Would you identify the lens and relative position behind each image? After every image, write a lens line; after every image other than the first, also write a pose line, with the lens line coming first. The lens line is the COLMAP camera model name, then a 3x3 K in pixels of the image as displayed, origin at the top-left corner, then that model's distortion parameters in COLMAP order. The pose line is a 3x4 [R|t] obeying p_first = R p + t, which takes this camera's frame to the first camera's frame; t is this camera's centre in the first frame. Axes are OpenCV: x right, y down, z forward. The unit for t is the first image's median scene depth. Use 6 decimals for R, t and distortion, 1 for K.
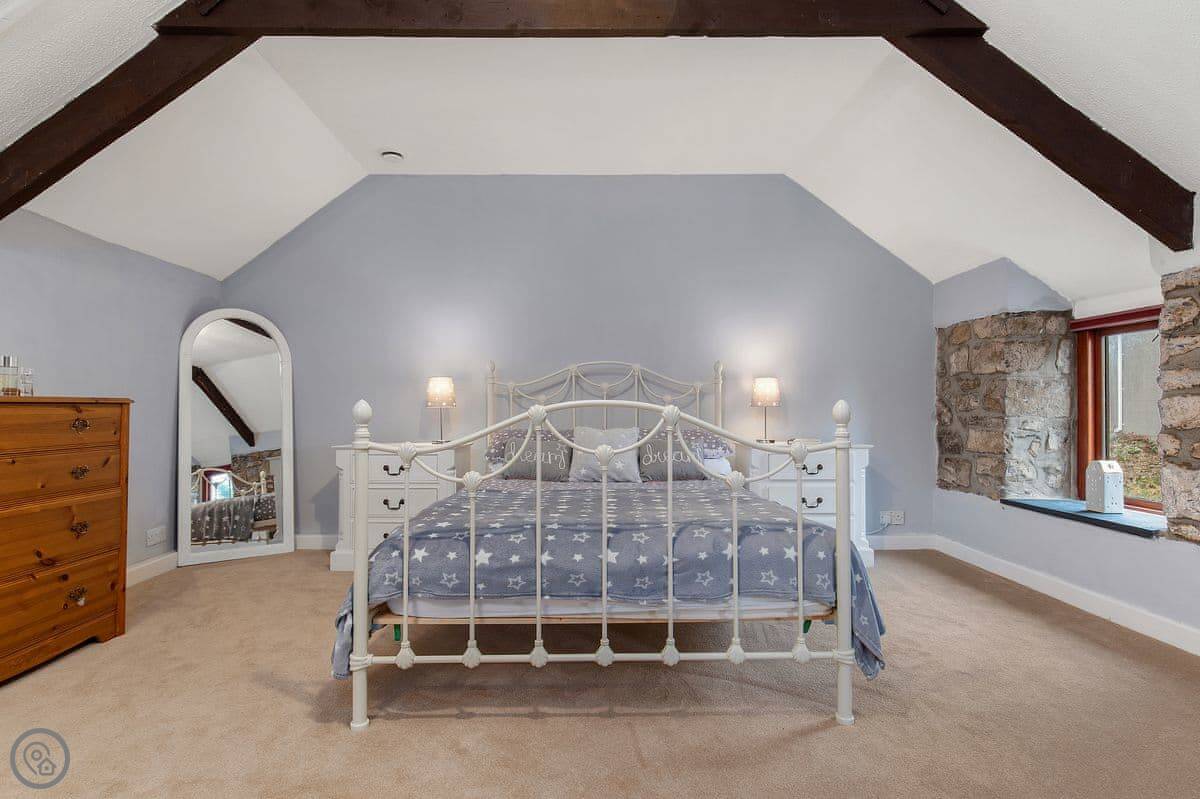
lens RADIAL K [[581.6, 0, 598.9], [0, 581.6, 414.4], [0, 0, 1]] dist [0.003750, 0.000763]
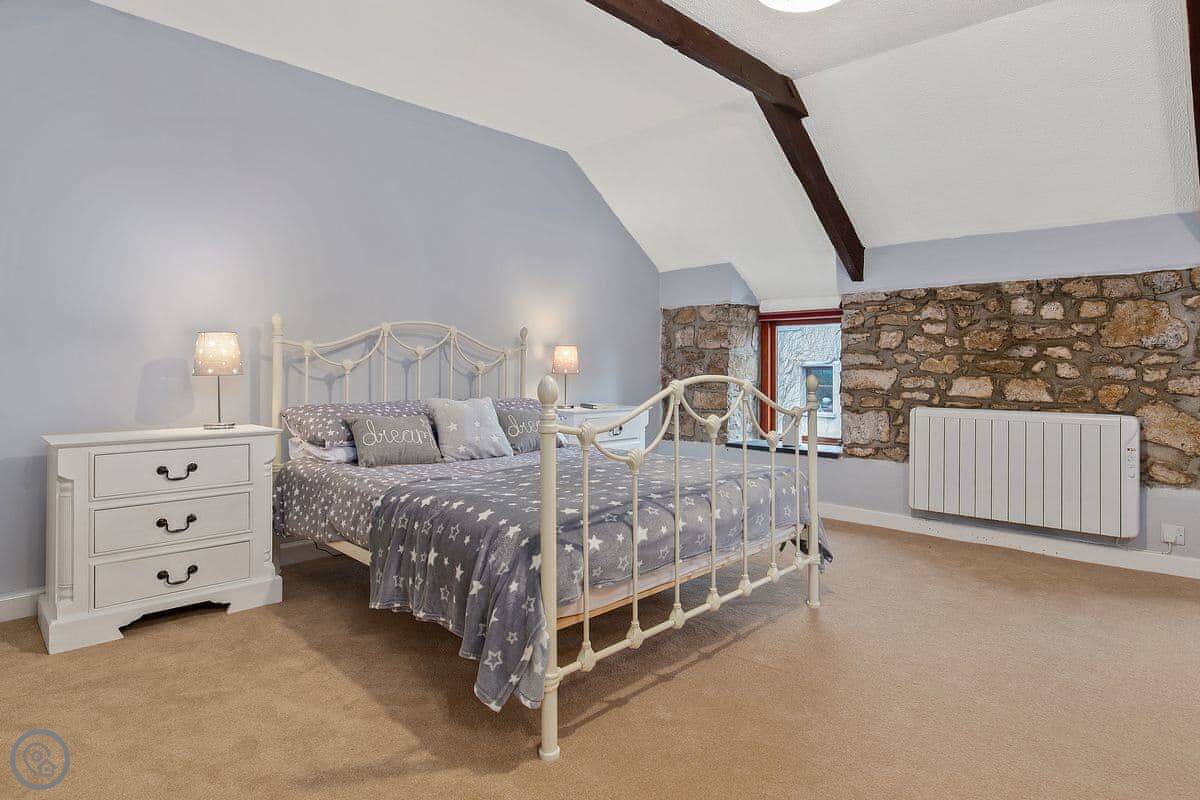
lens RADIAL K [[692.1, 0, 544.4], [0, 692.1, 373.5], [0, 0, 1]] dist [0.012330, 0.000171]
pose [[0.704085, -0.004272, 0.710103, -0.746638], [0.002575, 0.999991, 0.003463, -0.021710], [-0.710111, -0.000610, 0.704090, 0.182651]]
